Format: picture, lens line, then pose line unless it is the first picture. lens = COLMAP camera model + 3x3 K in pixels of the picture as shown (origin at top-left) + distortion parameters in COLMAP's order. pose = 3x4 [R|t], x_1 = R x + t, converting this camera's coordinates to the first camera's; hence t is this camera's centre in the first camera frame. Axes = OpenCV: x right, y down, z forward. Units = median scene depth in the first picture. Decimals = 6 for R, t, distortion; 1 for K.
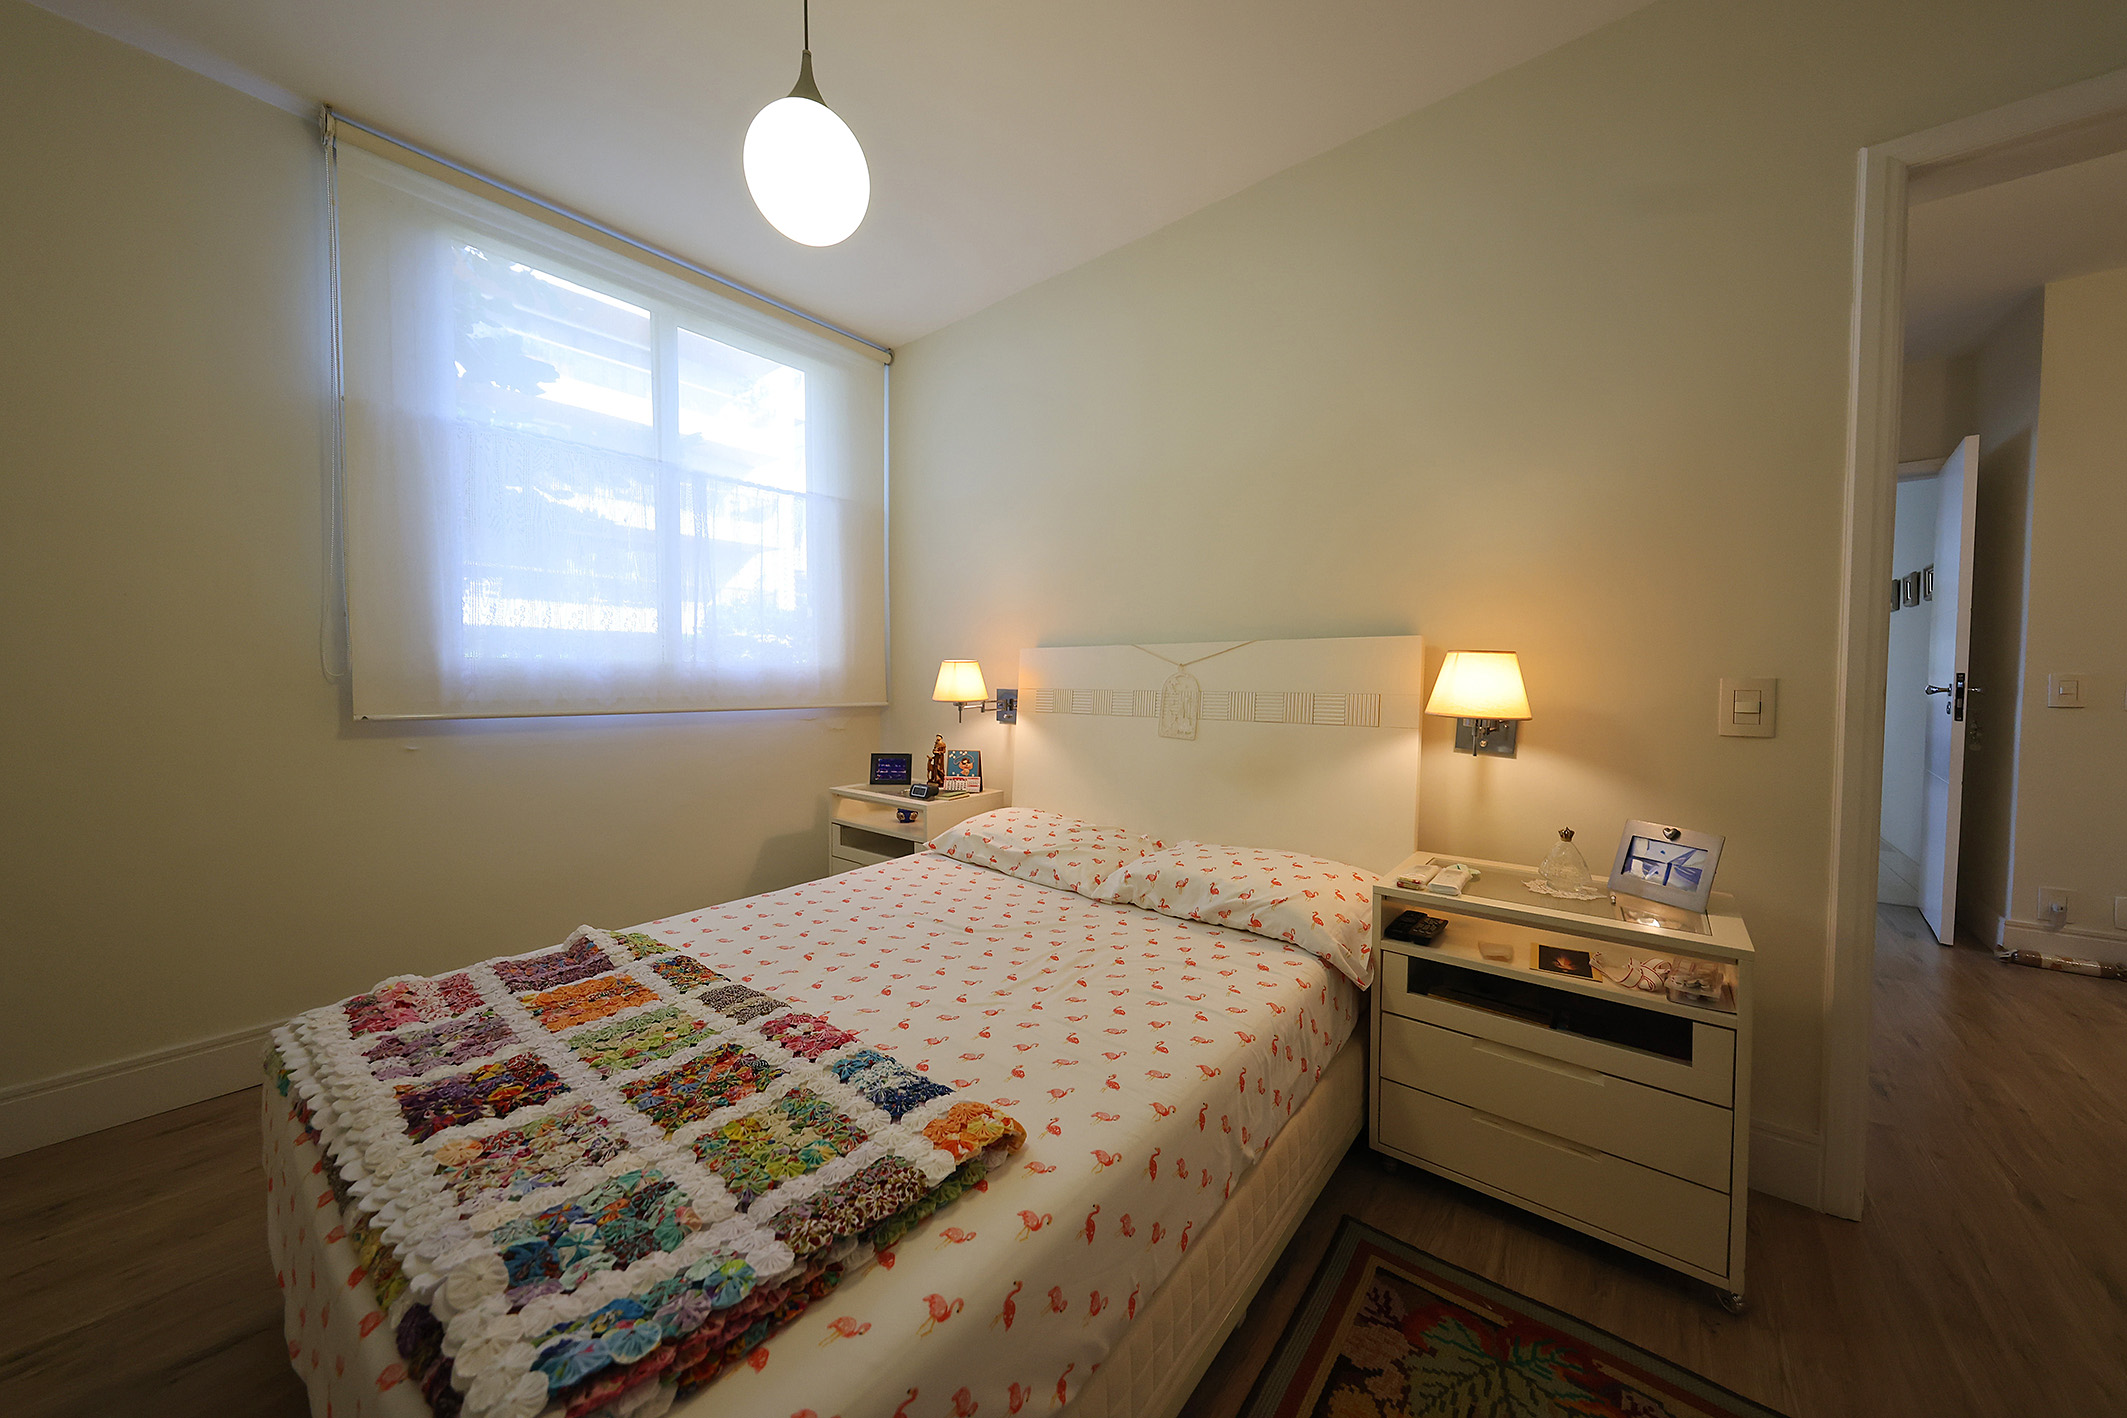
lens RADIAL K [[711.6, 0, 1063.5], [0, 711.6, 709.0], [0, 0, 1]] dist [0.037651, 0.000060]
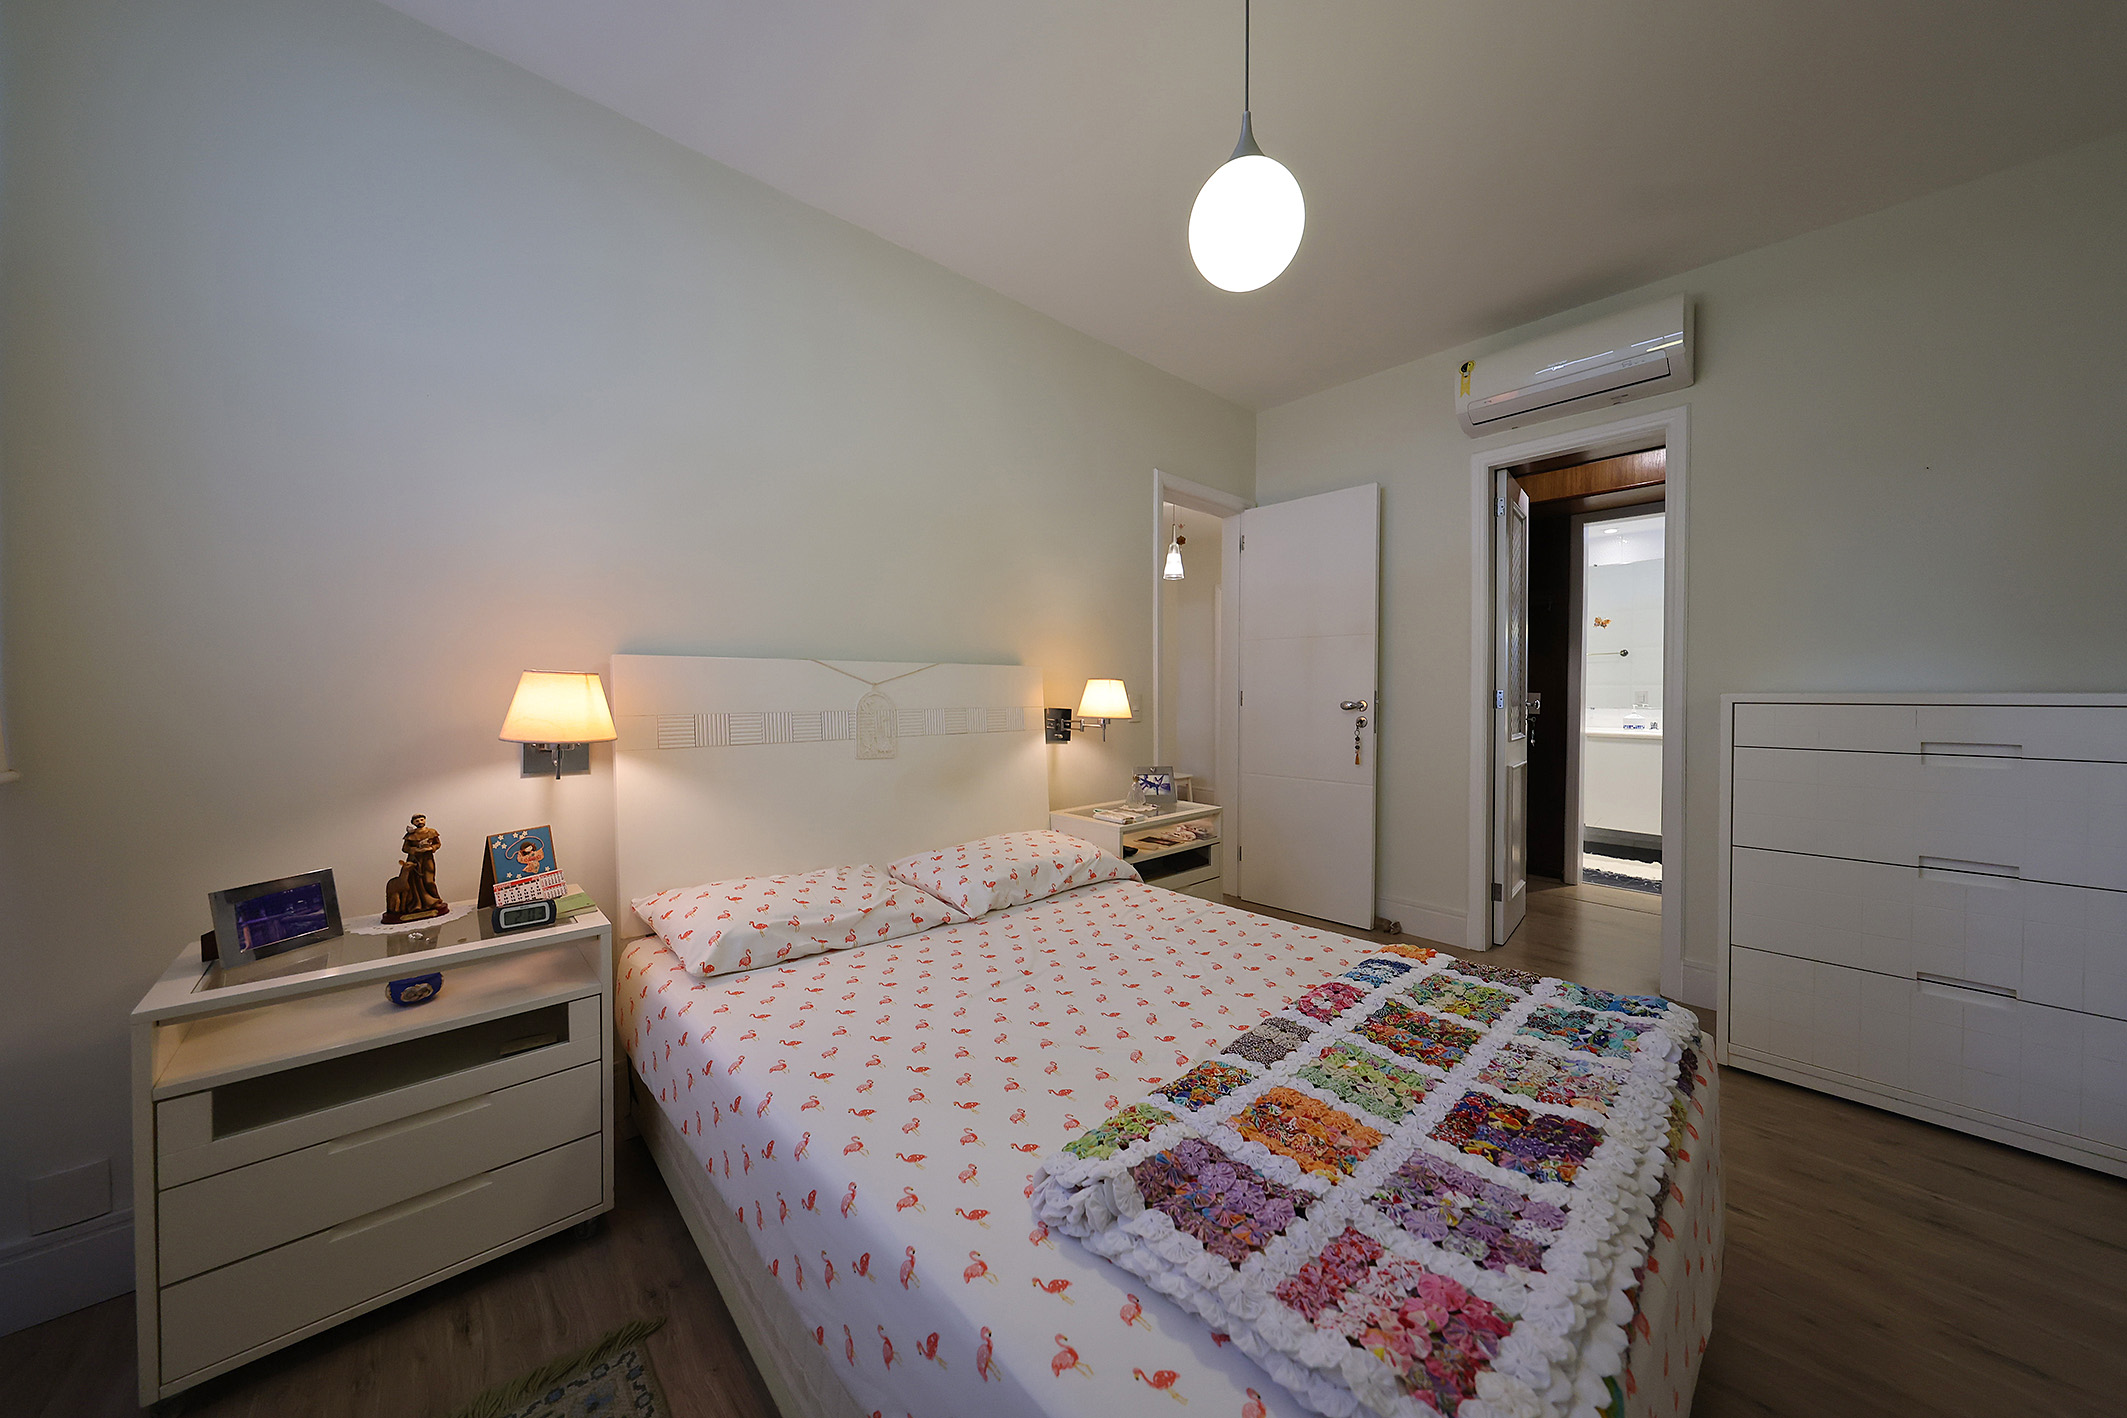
lens RADIAL K [[696.4, 0, 1062.7], [0, 696.4, 704.3], [0, 0, 1]] dist [-0.000089, 0.000043]
pose [[0.145088, -0.012518, 0.989339, -1.138591], [0.047863, 0.998838, 0.005619, -0.040449], [-0.988260, 0.046537, 0.145519, 0.921644]]
